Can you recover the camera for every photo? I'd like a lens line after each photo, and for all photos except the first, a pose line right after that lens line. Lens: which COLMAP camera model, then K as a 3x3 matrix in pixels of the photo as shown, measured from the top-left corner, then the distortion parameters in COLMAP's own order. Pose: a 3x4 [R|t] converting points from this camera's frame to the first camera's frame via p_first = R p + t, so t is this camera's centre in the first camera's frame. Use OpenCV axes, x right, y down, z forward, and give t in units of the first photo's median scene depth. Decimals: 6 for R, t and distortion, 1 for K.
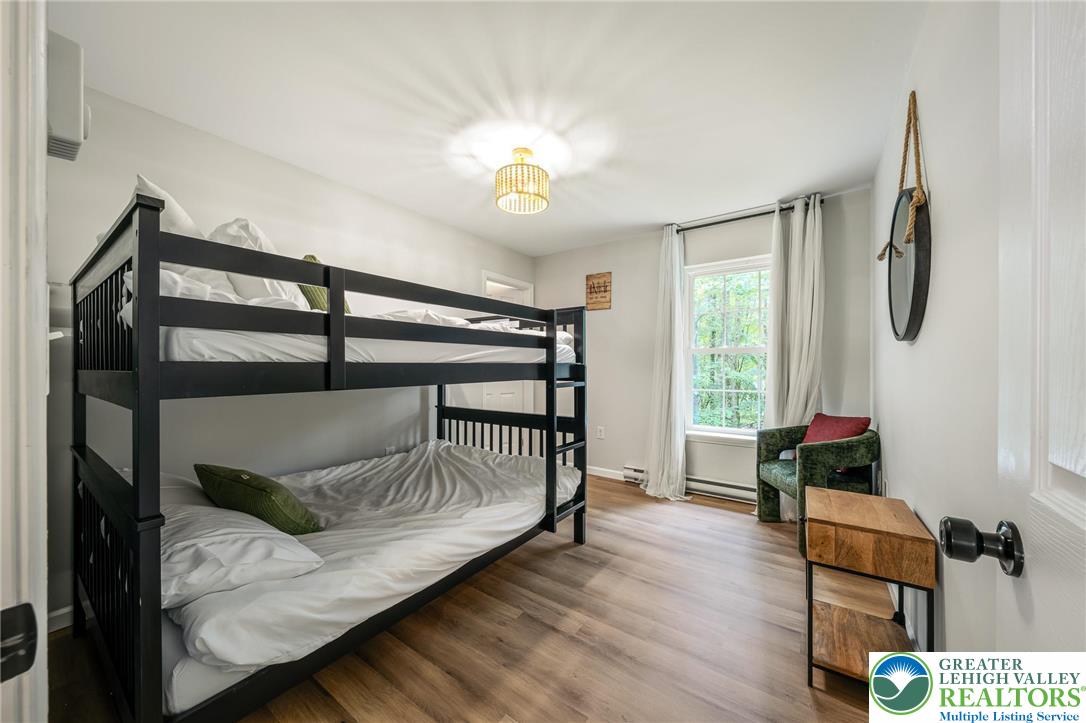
lens RADIAL K [[382.4, 0, 547.9], [0, 382.4, 368.0], [0, 0, 1]] dist [-0.000313, -0.000020]
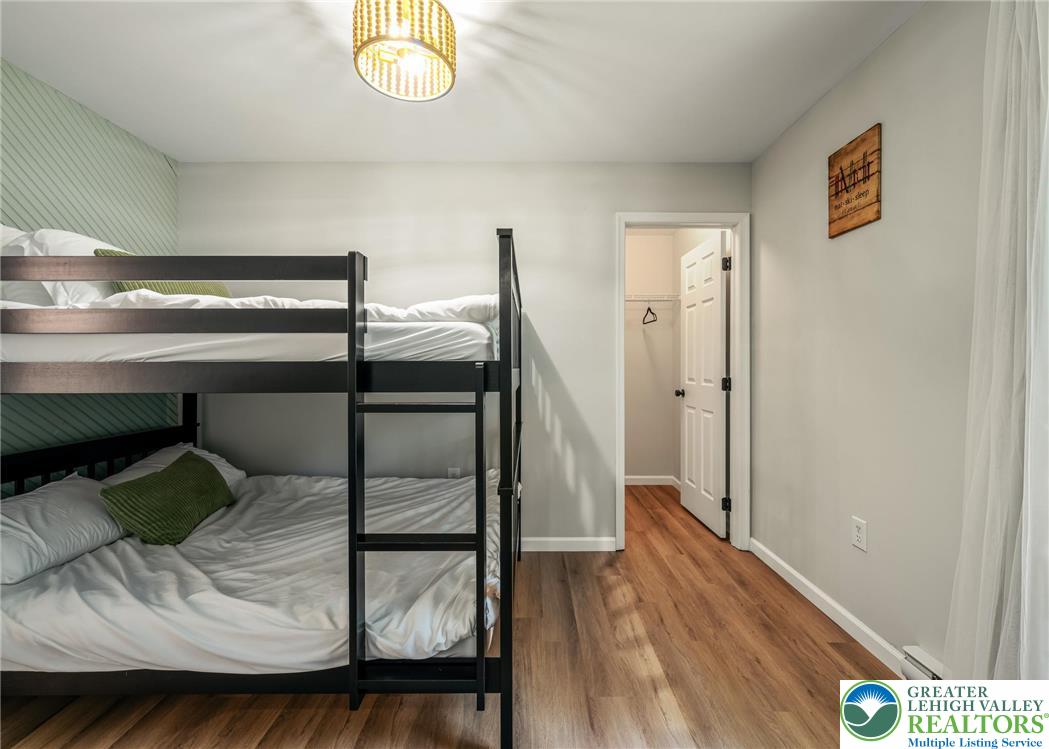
lens RADIAL K [[437.3, 0, 526.7], [0, 437.3, 360.5], [0, 0, 1]] dist [0.001045, 0.000139]
pose [[0.569525, -0.008142, -0.821934, 0.326700], [-0.003019, 0.999923, -0.011996, -0.005369], [0.821969, 0.009314, 0.569457, 0.461421]]
